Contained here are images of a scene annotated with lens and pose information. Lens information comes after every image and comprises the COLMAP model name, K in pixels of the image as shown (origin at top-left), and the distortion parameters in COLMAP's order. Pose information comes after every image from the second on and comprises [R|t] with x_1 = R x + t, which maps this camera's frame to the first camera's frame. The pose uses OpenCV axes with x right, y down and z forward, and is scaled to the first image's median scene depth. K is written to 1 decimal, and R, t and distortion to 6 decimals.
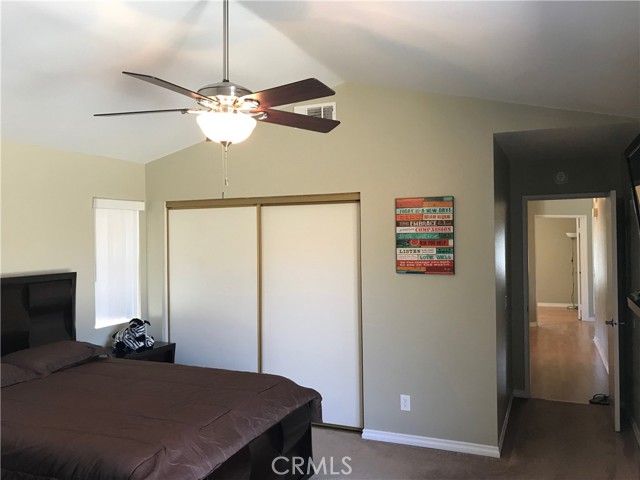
lens RADIAL K [[528.9, 0, 319.9], [0, 528.9, 240.0], [0, 0, 1]] dist [0.004393, 0.000219]
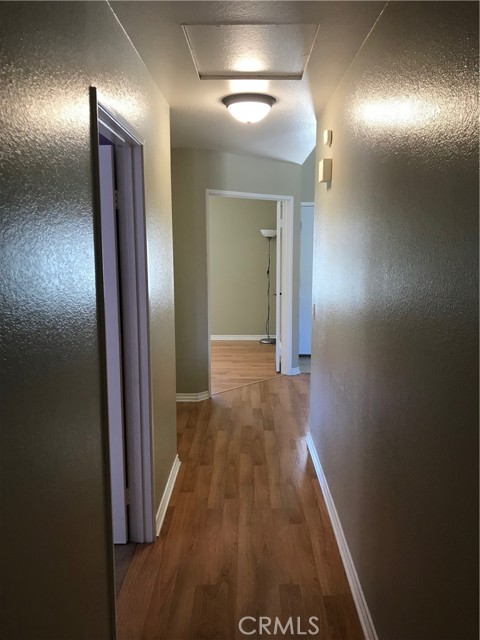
lens RADIAL K [[528.9, 0, 240.4], [0, 528.9, 320.2], [0, 0, 1]] dist [0.004393, 0.000219]
pose [[0.922136, -0.045543, 0.384177, 0.217863], [-0.010961, 0.989572, 0.143620, 0.003773], [-0.386712, -0.136648, 0.912020, 0.467680]]
